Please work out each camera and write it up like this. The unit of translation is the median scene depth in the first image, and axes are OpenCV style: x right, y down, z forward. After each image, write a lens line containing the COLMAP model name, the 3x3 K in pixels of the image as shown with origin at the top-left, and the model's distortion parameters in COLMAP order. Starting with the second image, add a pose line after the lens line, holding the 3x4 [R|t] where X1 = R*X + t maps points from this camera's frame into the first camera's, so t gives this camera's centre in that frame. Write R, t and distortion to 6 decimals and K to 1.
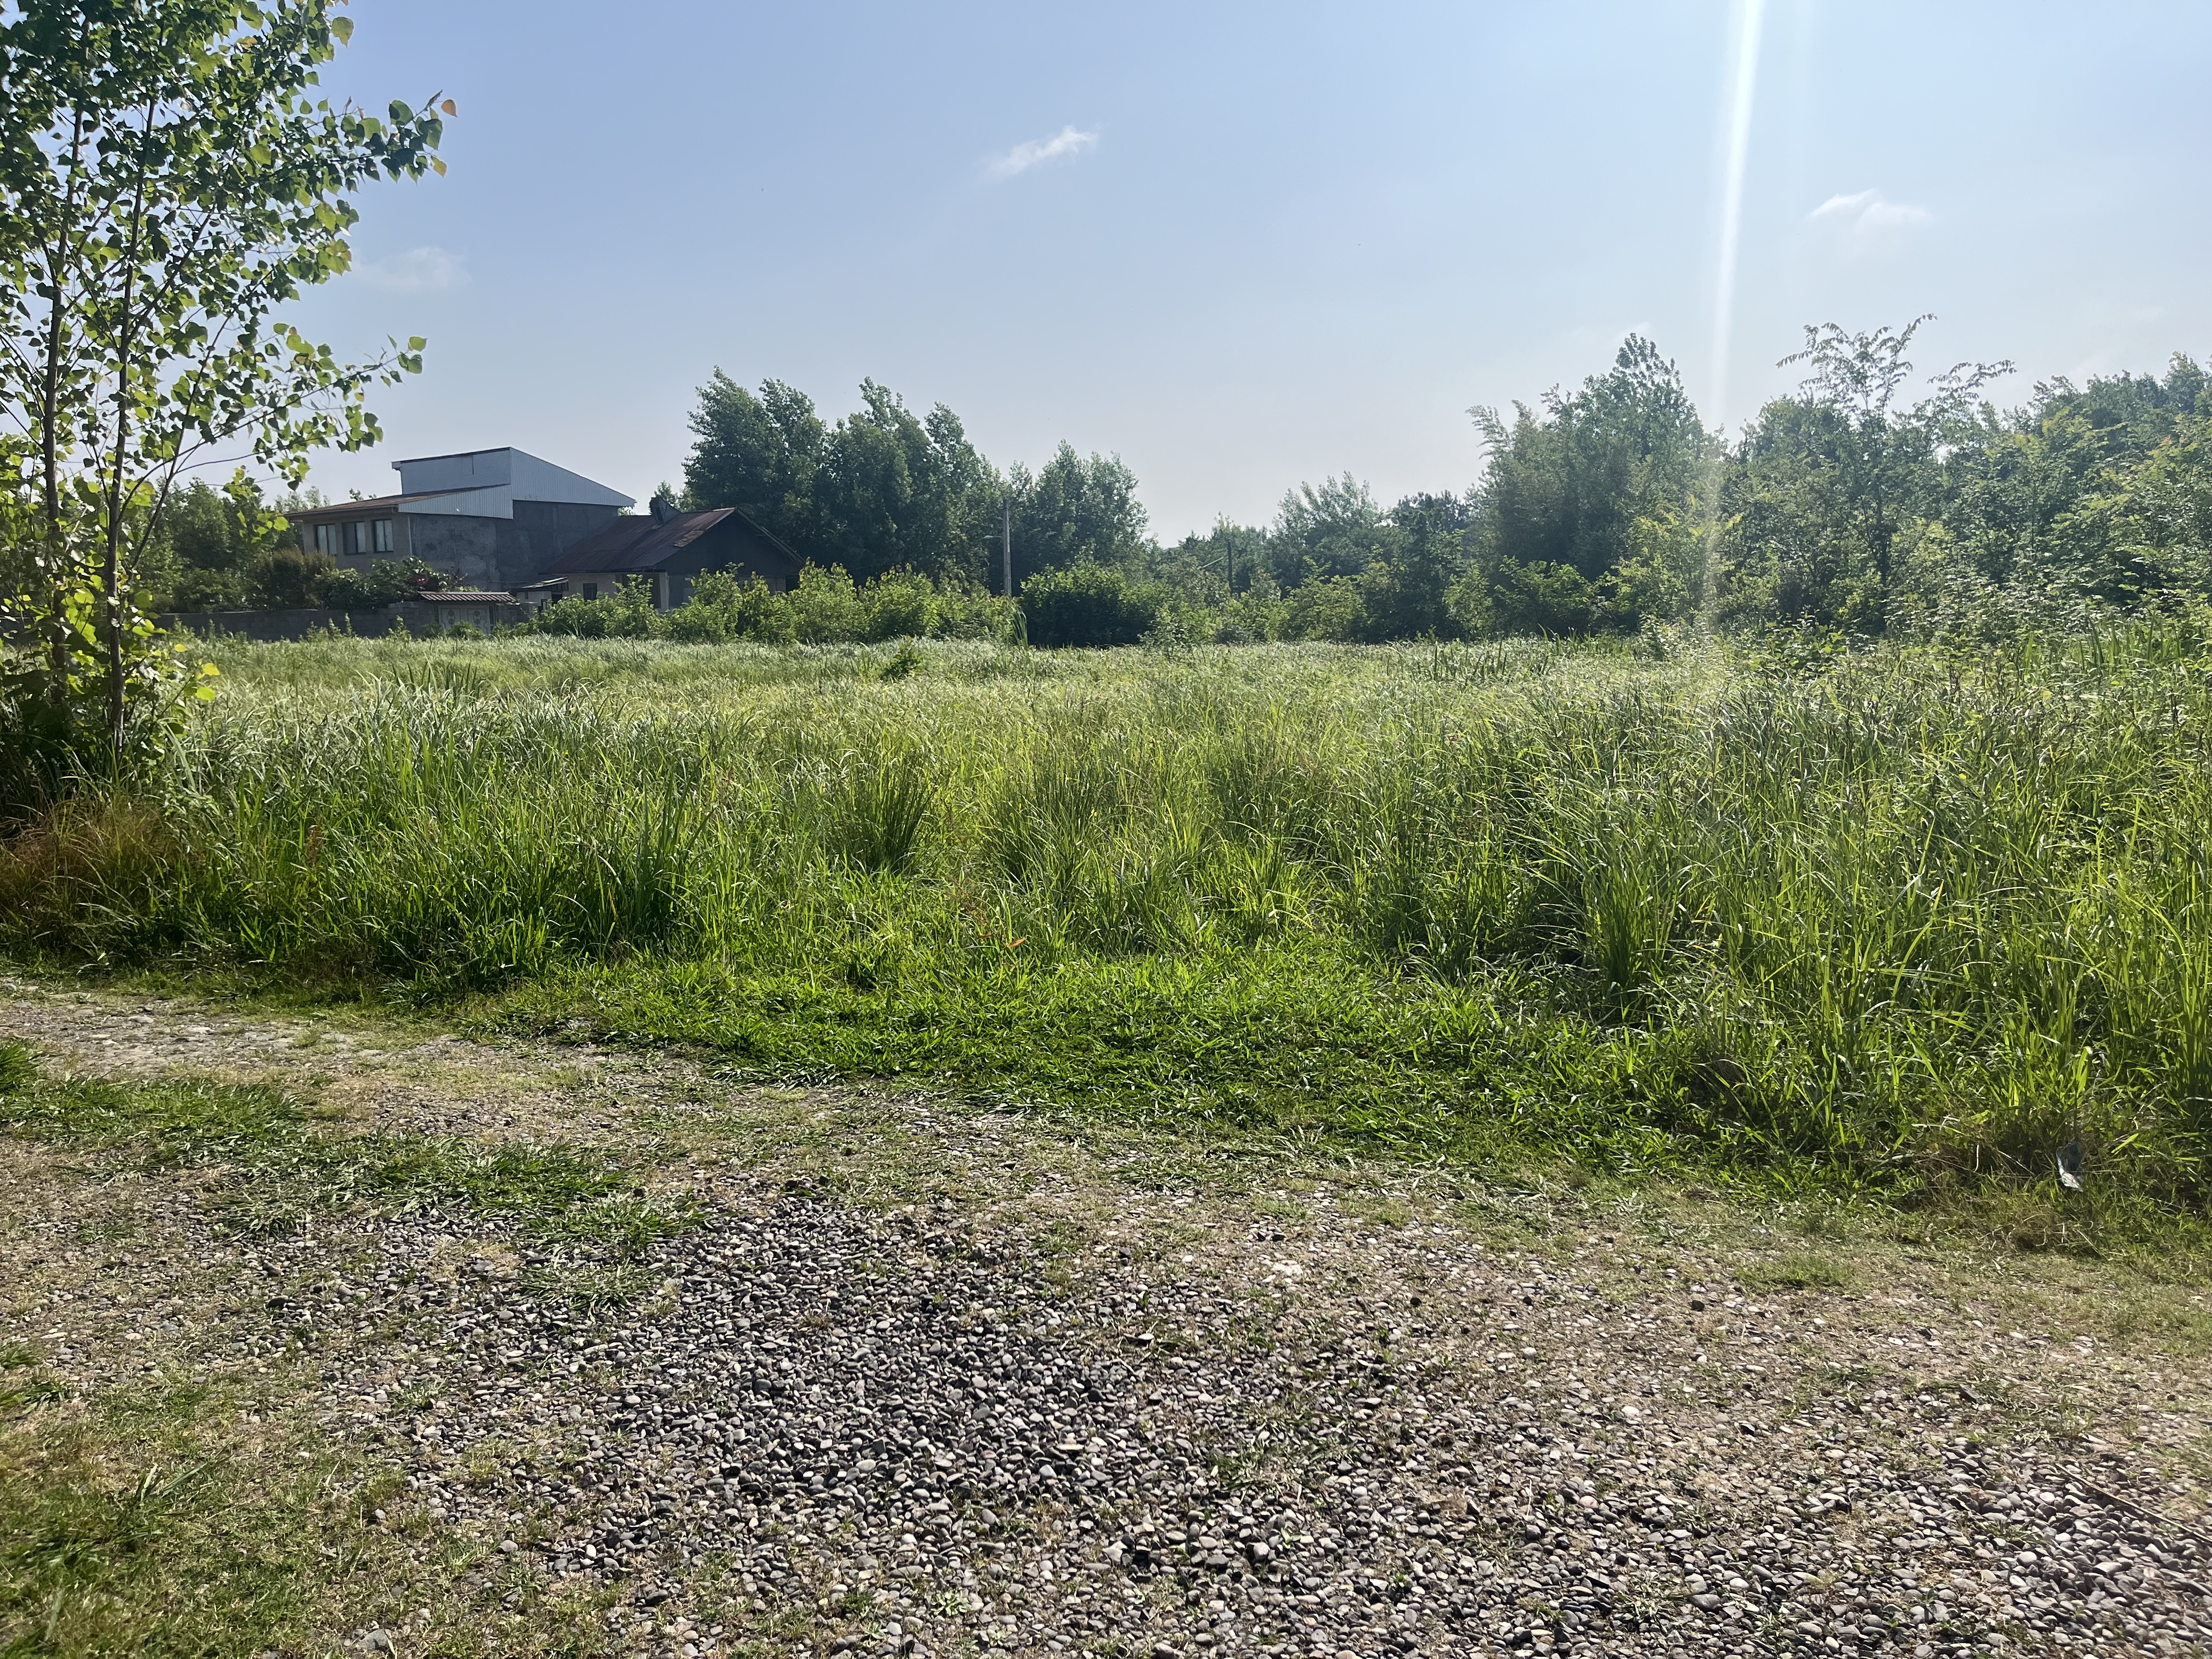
lens RADIAL K [[1670.3, 0, 1102.3], [0, 1670.3, 812.8], [0, 0, 1]] dist [0.072302, -0.101861]
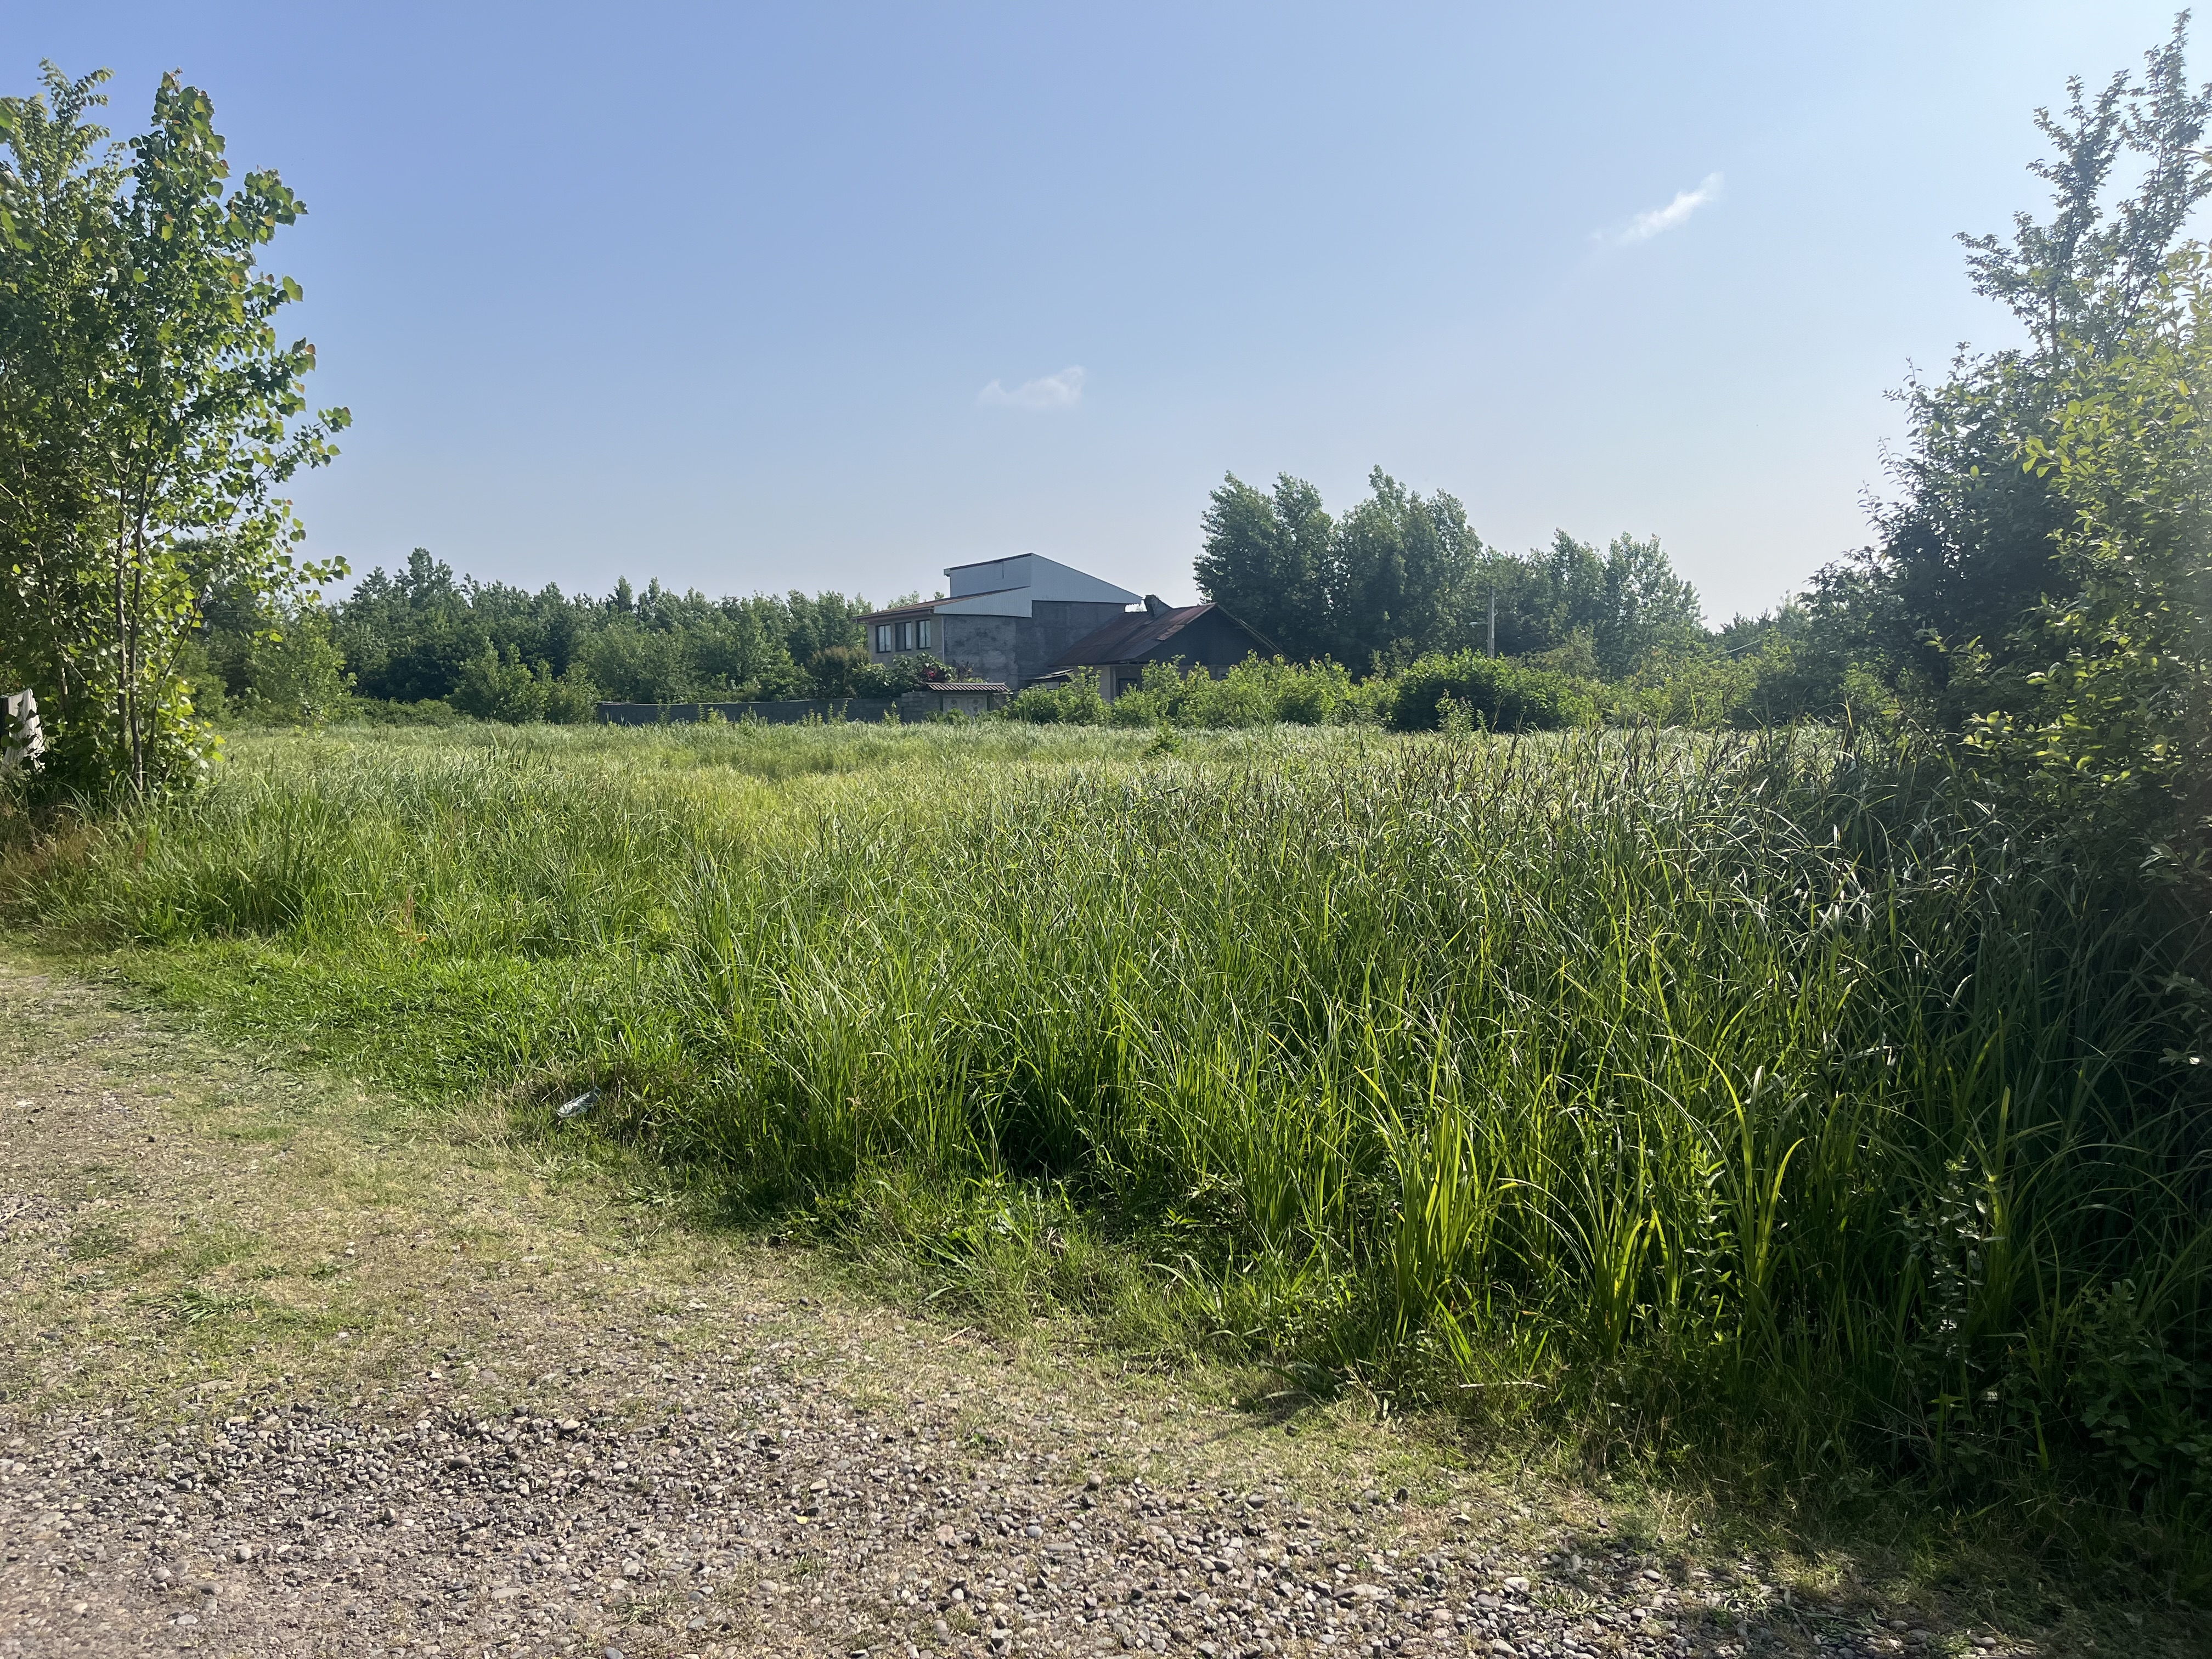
lens RADIAL K [[1670.3, 0, 1102.5], [0, 1670.3, 845.0], [0, 0, 1]] dist [0.072302, -0.101861]
pose [[0.938531, 0.031151, -0.343787, 0.079551], [-0.042529, 0.998767, -0.025604, 0.001942], [0.342565, 0.038652, 0.938699, -0.013108]]
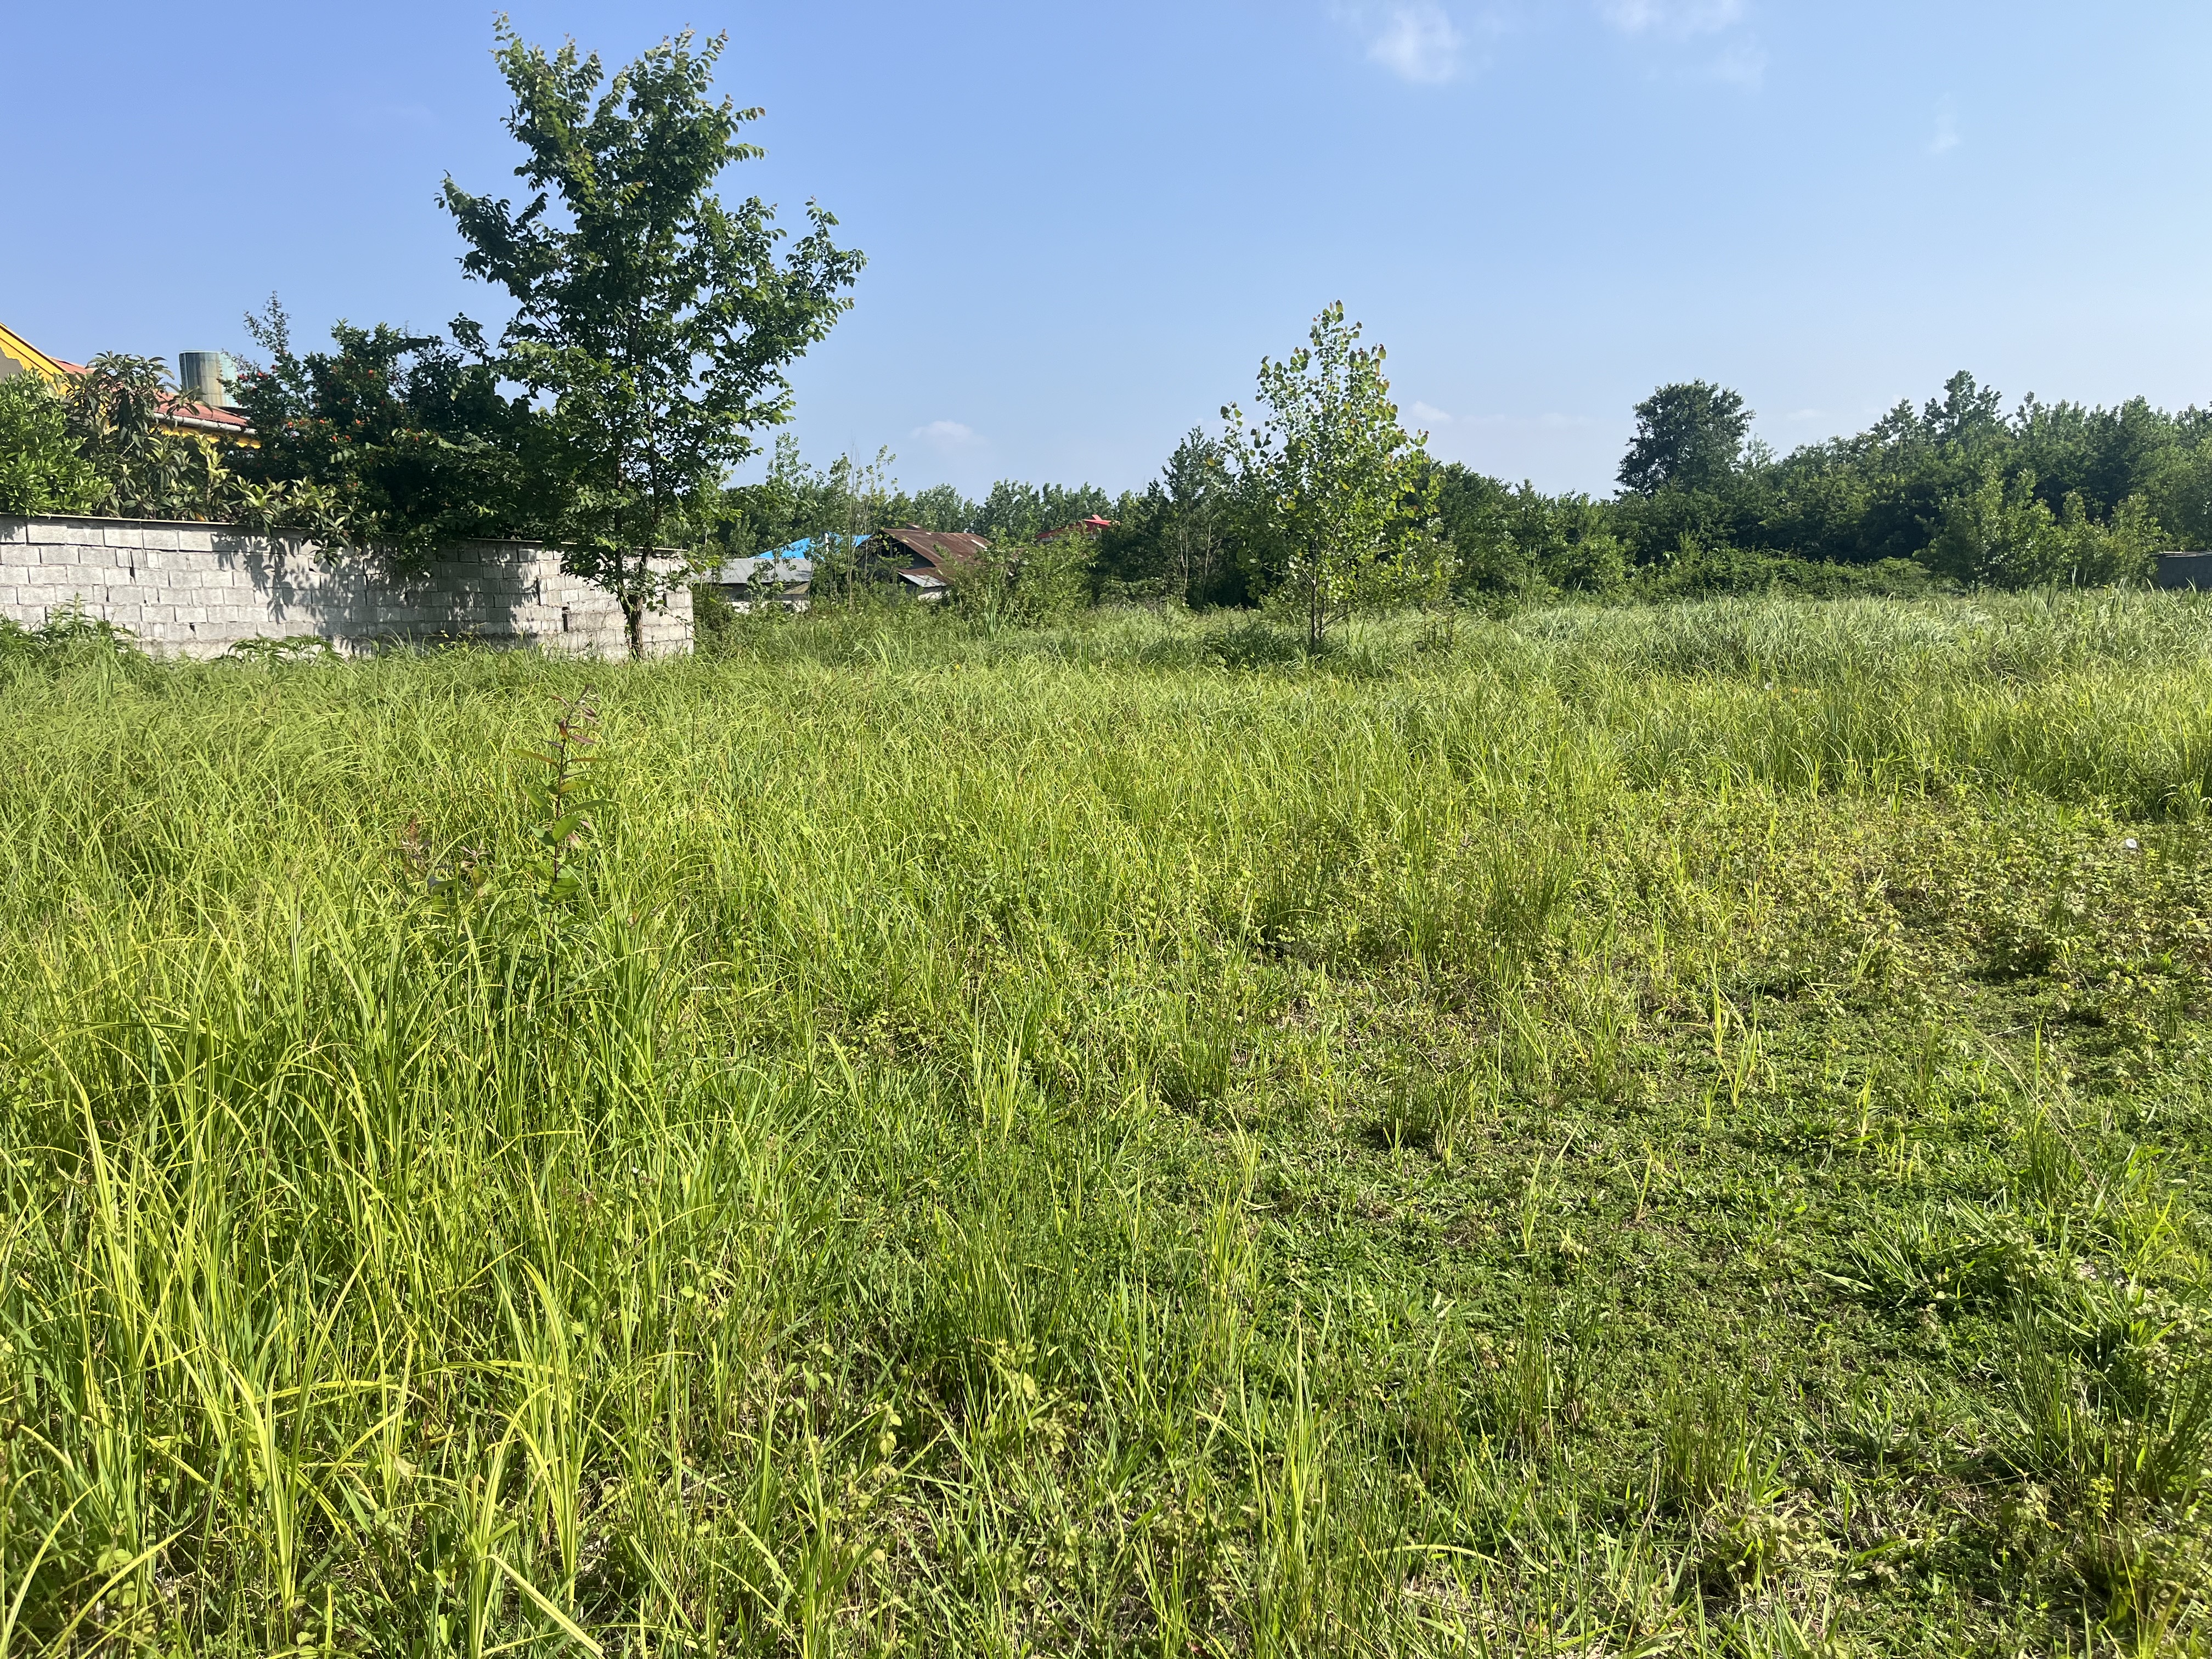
lens RADIAL K [[1670.3, 0, 1113.9], [0, 1670.3, 839.4], [0, 0, 1]] dist [0.072302, -0.101861]
pose [[0.349934, 0.128913, -0.927862, -0.139585], [-0.082885, 0.990862, 0.106406, -0.032881], [0.933100, 0.039671, 0.357421, 0.313082]]
